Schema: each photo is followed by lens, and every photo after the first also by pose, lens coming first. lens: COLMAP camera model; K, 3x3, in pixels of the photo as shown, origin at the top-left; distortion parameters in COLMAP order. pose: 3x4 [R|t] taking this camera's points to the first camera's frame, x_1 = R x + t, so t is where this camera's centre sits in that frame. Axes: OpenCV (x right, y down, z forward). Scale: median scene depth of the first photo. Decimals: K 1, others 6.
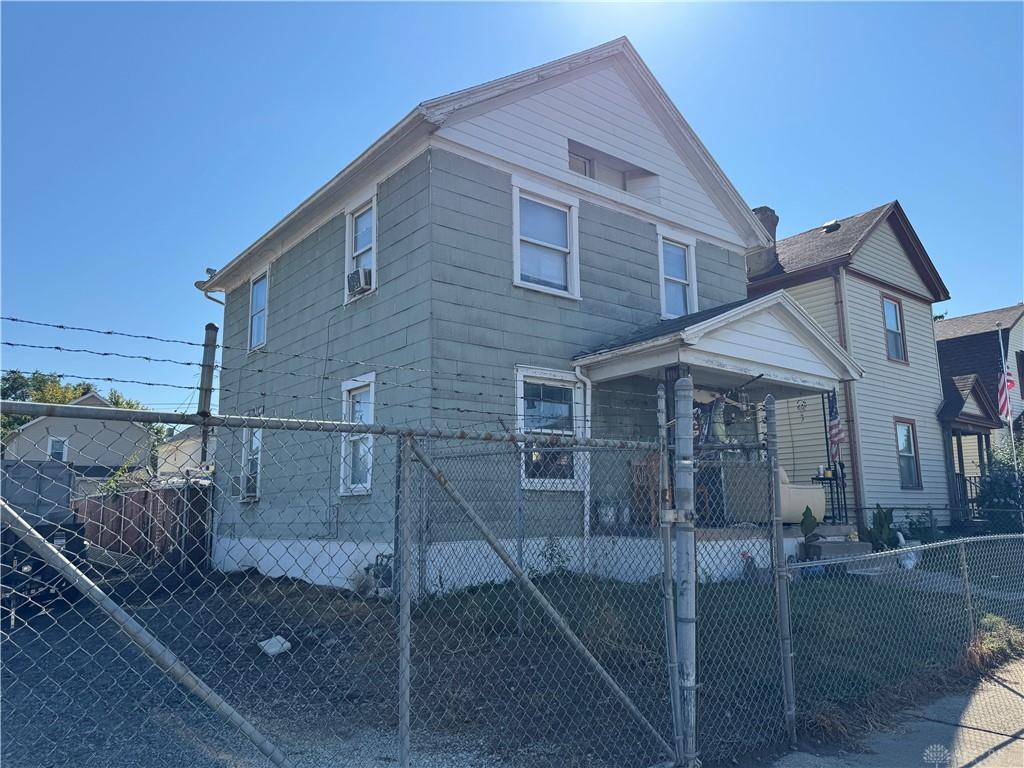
lens RADIAL K [[716.8, 0, 512.0], [0, 716.8, 384.0], [0, 0, 1]] dist [0.180913, -0.352505]
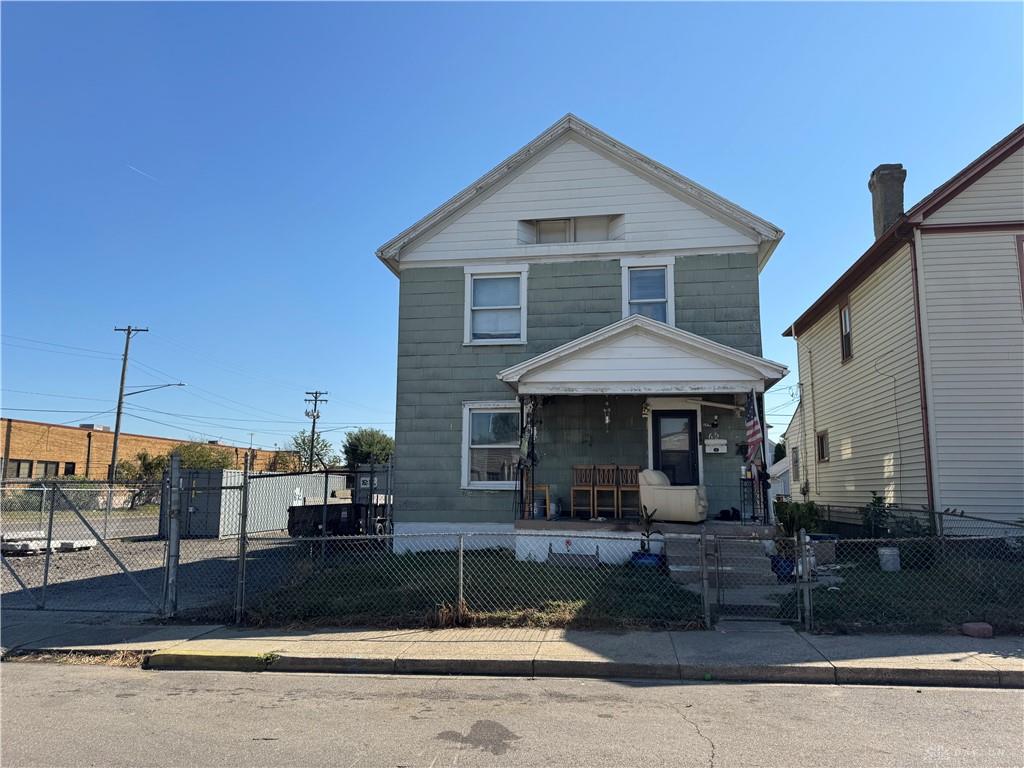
lens RADIAL K [[716.8, 0, 512.0], [0, 716.8, 384.0], [0, 0, 1]] dist [0.180913, -0.352505]
pose [[0.687656, -0.092074, -0.720175, 0.994578], [0.113974, 0.993318, -0.018167, -0.022655], [0.717035, -0.069589, 0.693554, 0.072635]]
